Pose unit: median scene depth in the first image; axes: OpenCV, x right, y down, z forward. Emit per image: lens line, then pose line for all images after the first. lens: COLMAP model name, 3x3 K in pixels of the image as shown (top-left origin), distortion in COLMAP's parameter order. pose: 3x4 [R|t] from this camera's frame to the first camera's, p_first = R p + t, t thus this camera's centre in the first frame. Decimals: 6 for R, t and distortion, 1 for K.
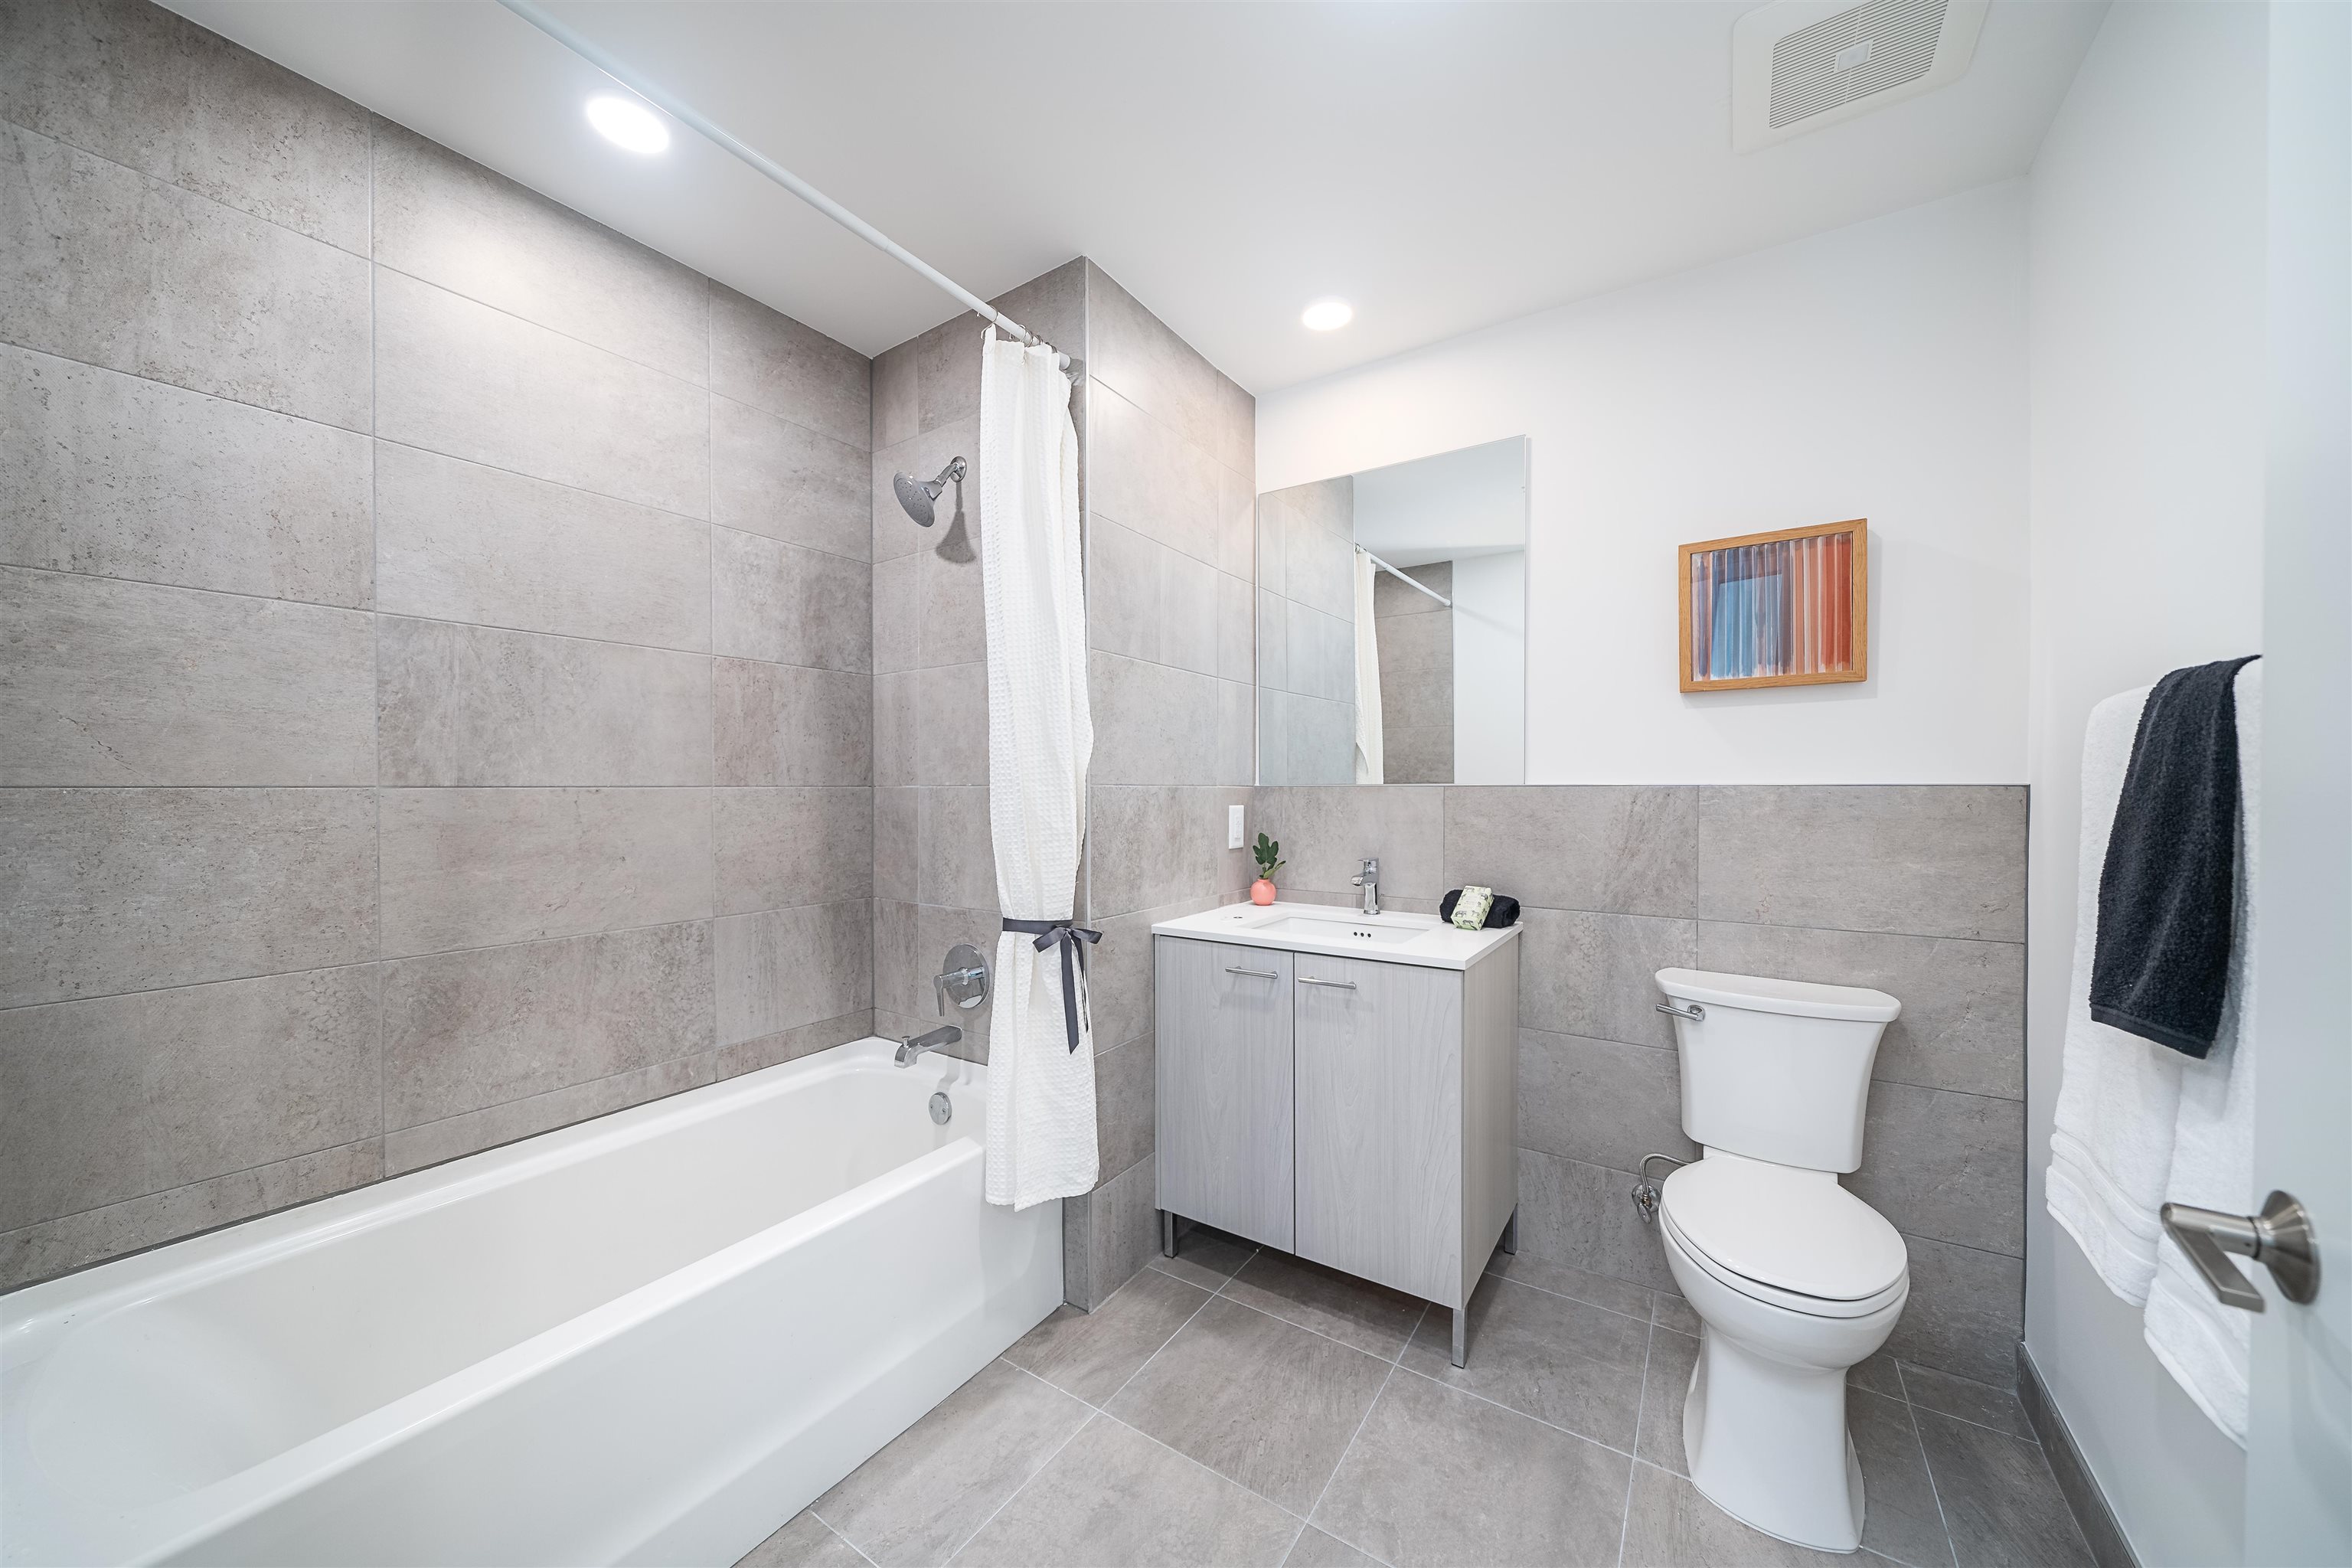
lens RADIAL K [[827.0, 0, 1176.0], [0, 827.0, 784.0], [0, 0, 1]] dist [-0.029579, -0.000160]
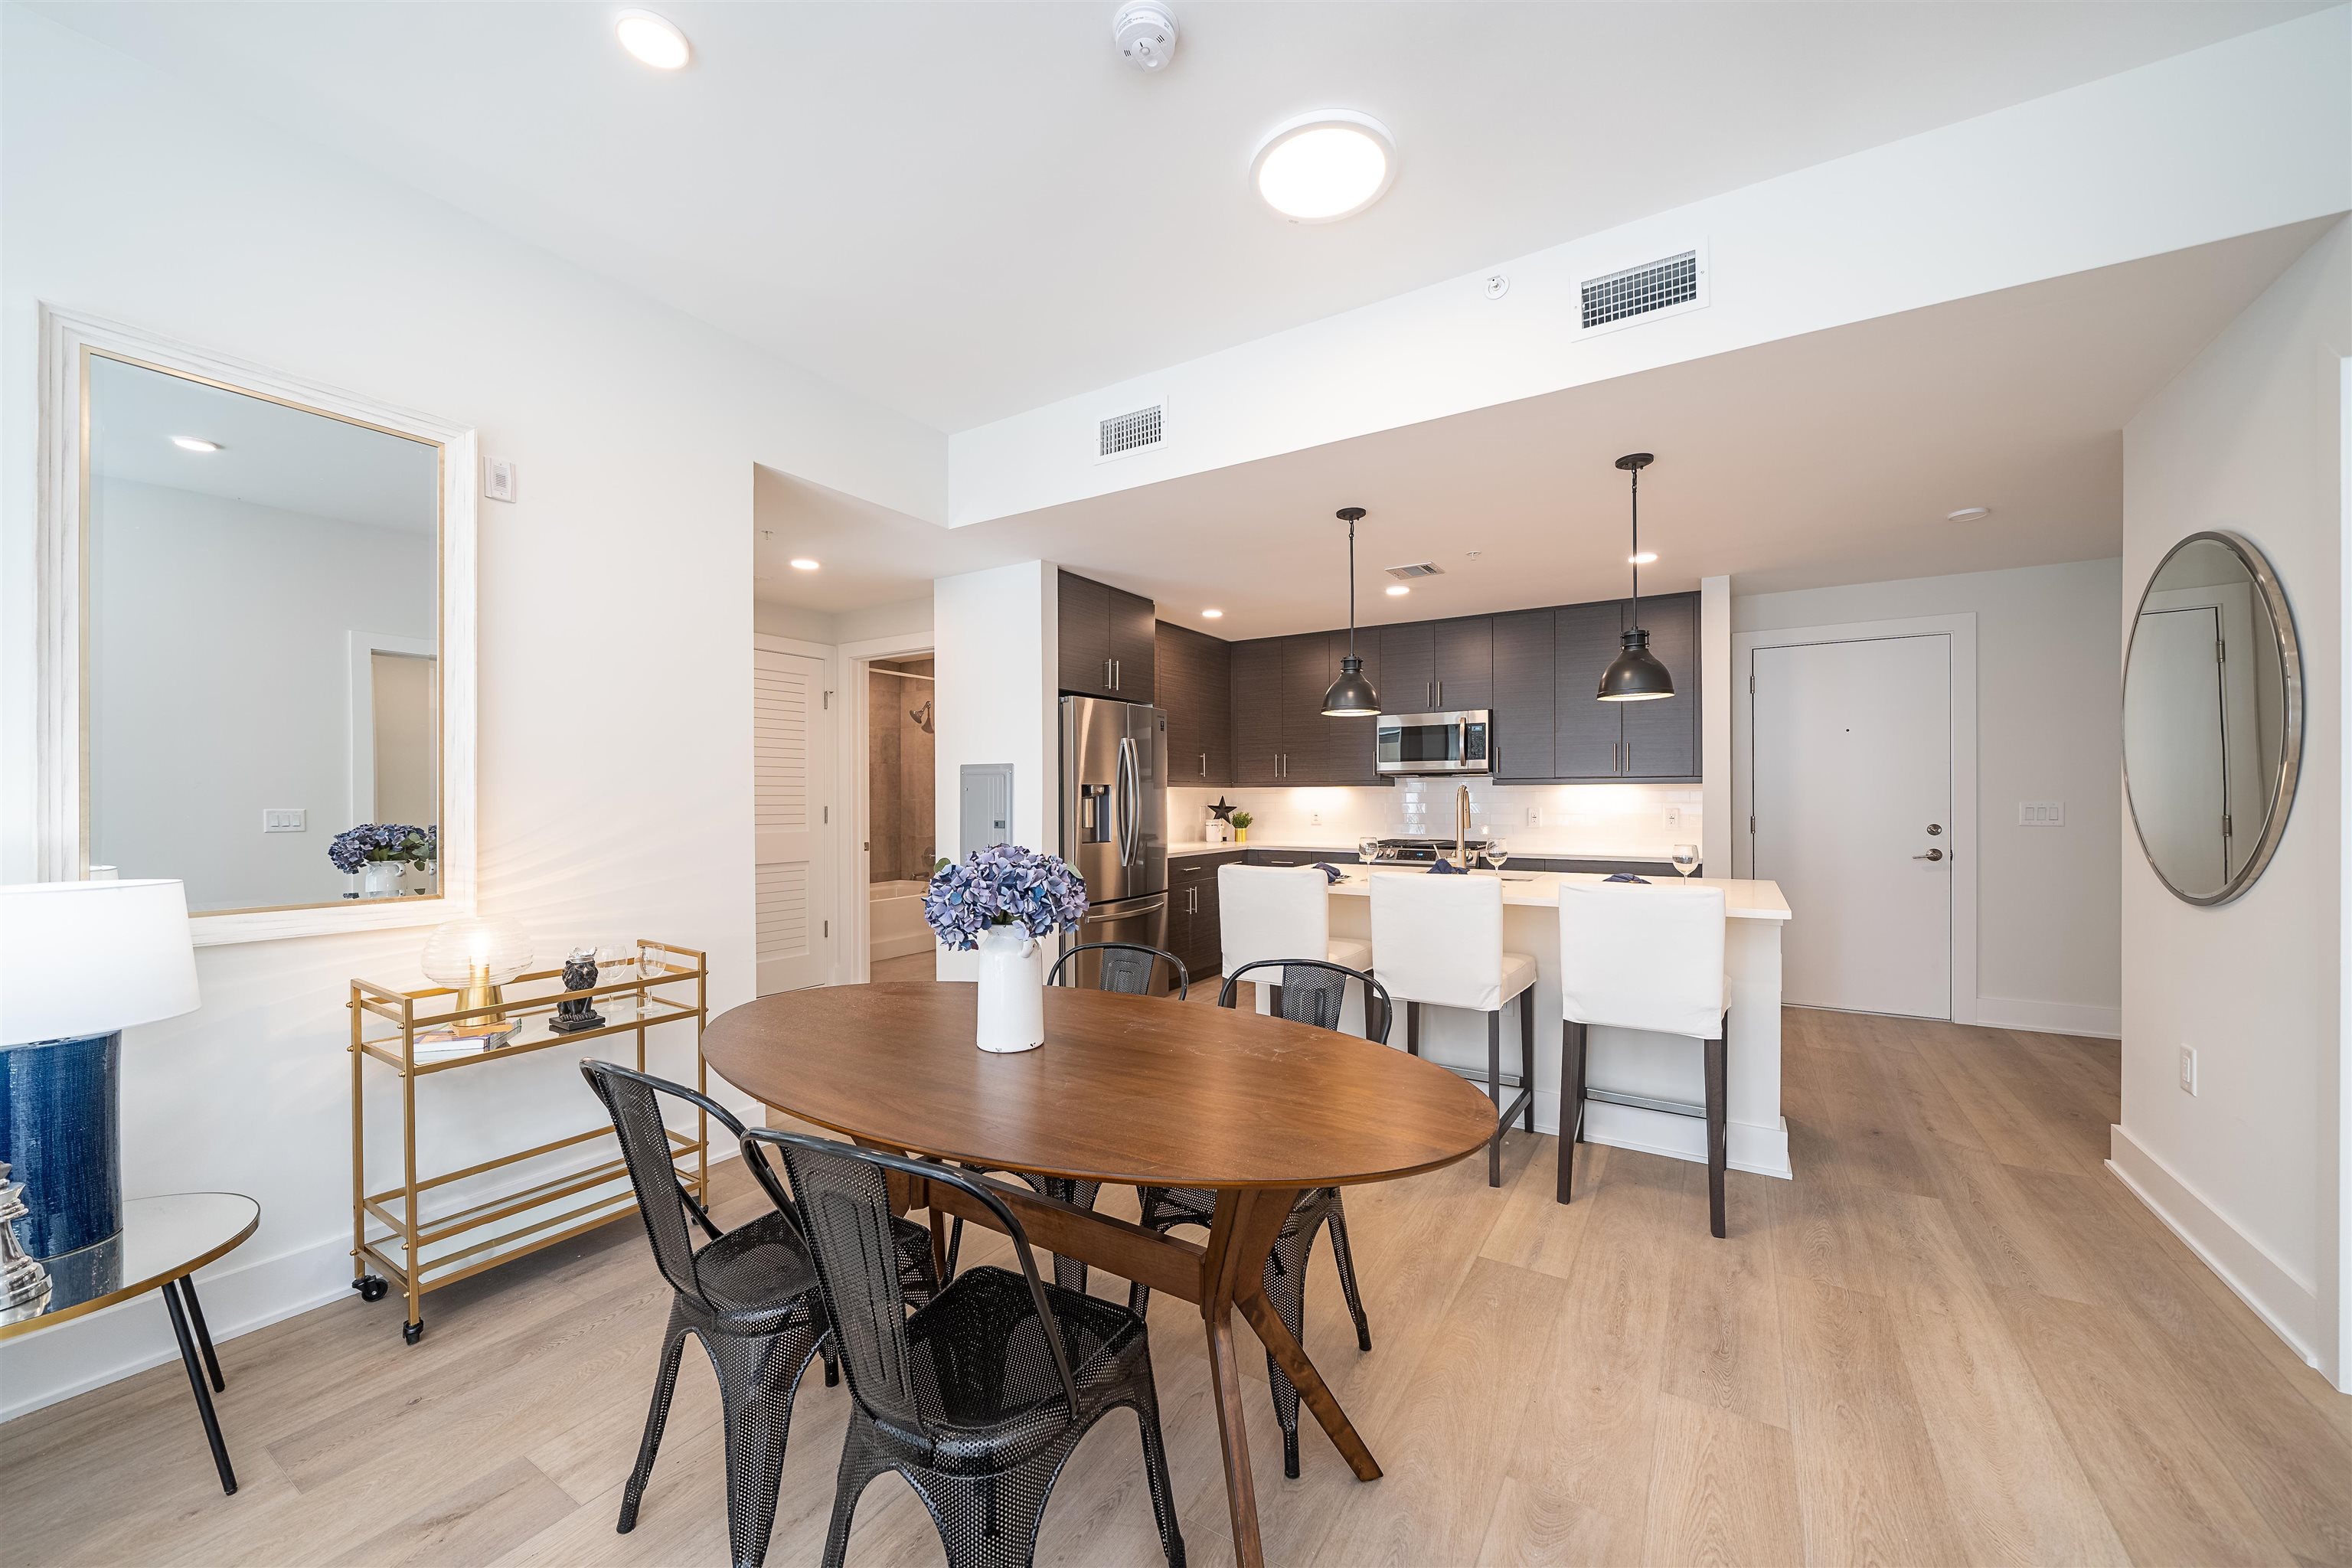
lens RADIAL K [[871.6, 0, 1186.5], [0, 871.6, 800.4], [0, 0, 1]] dist [-0.002117, -0.000275]
pose [[0.999341, -0.000247, 0.036301, 0.664947], [0.000079, 0.999989, 0.004633, -0.010573], [-0.036302, -0.004627, 0.999330, -2.615711]]
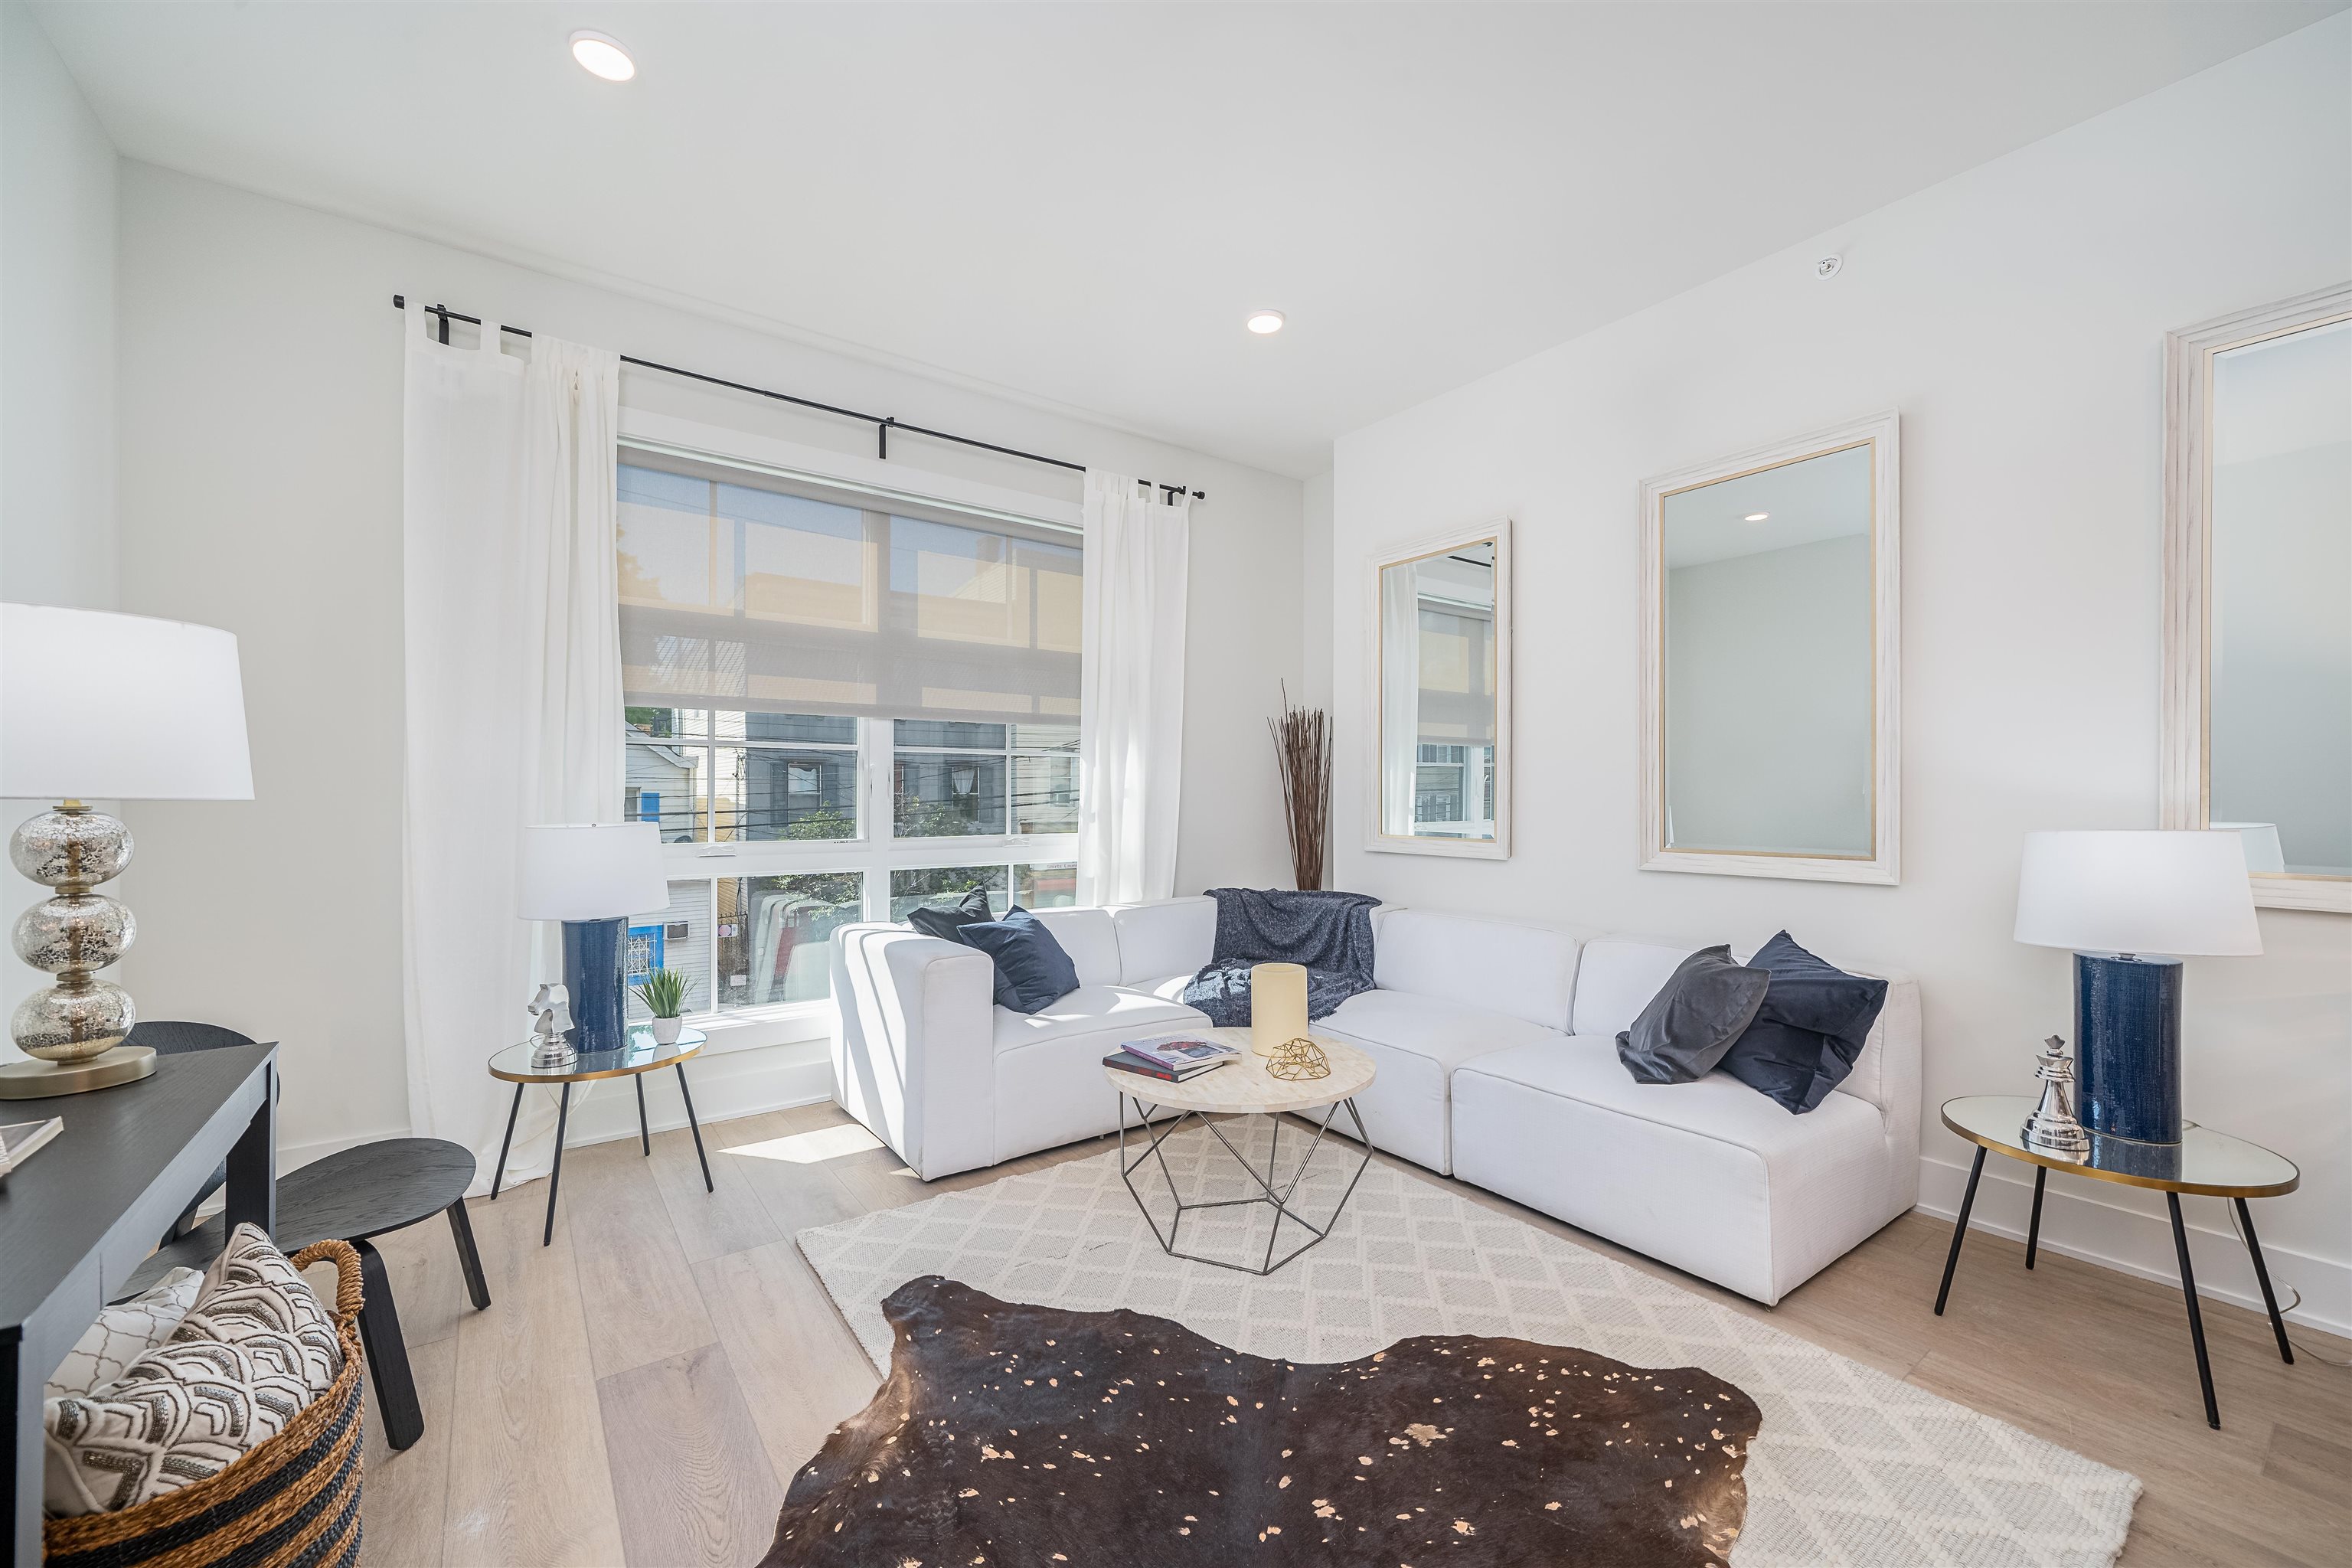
lens RADIAL K [[932.6, 0, 1182.7], [0, 932.6, 798.9], [0, 0, 1]] dist [-0.000207, -0.000014]
pose [[-0.342250, 0.004104, -0.939600, 0.955523], [0.000974, 0.999991, 0.004013, 0.030285], [0.939608, 0.000458, -0.342251, -2.415223]]
